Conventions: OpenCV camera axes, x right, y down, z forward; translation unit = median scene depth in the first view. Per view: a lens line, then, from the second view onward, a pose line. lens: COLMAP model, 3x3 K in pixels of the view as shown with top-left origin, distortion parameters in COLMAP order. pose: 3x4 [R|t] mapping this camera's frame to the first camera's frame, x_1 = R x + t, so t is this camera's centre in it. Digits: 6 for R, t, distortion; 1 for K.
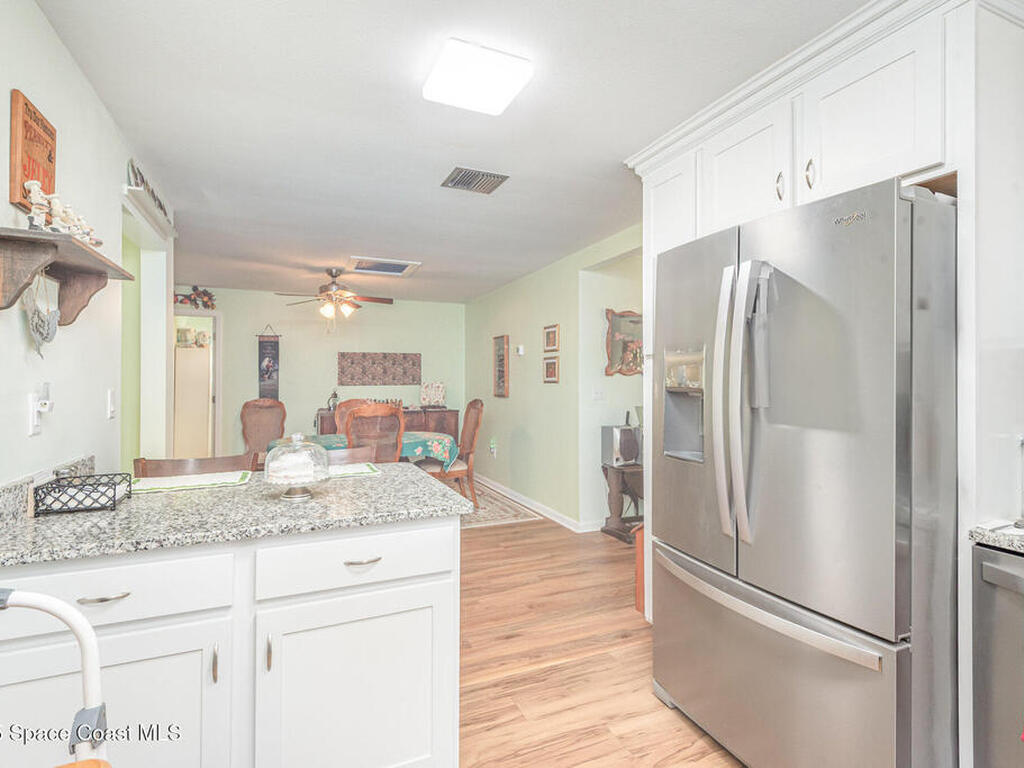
lens RADIAL K [[519.1, 0, 513.6], [0, 519.1, 379.0], [0, 0, 1]] dist [-0.004249, -0.002026]
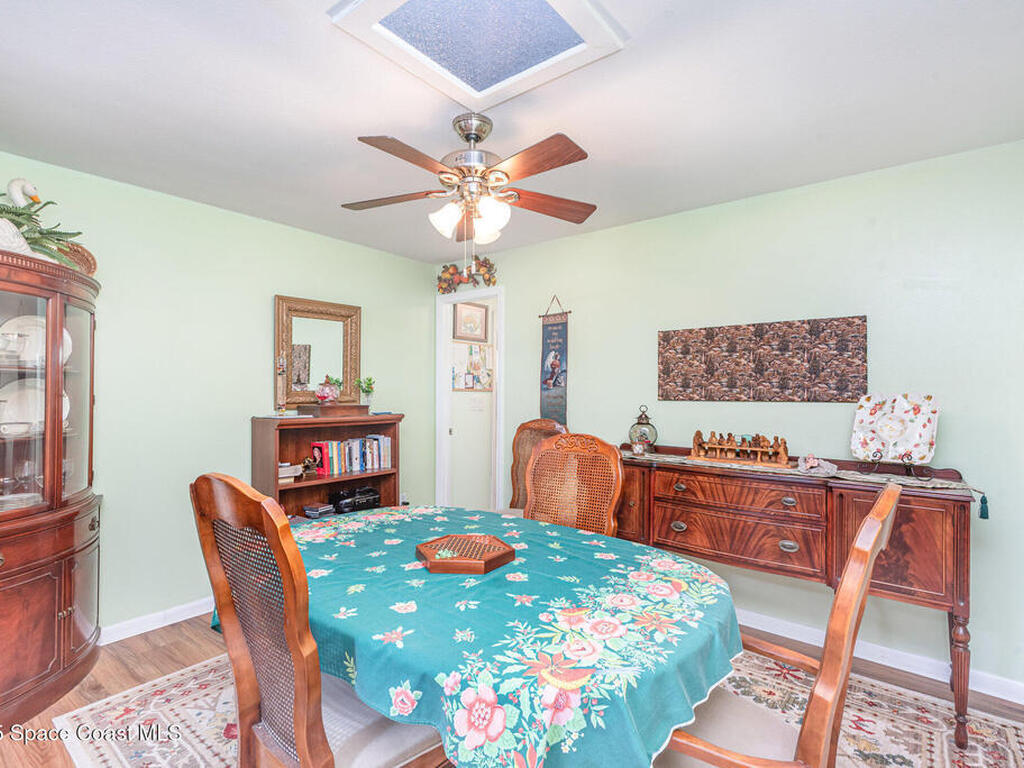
lens RADIAL K [[519.1, 0, 507.1], [0, 519.1, 390.1], [0, 0, 1]] dist [-0.004249, -0.002026]
pose [[0.464173, -0.001340, -0.885743, 0.028599], [-0.005962, 0.999971, -0.004637, 0.006574], [0.885724, 0.007434, 0.464152, 0.647799]]
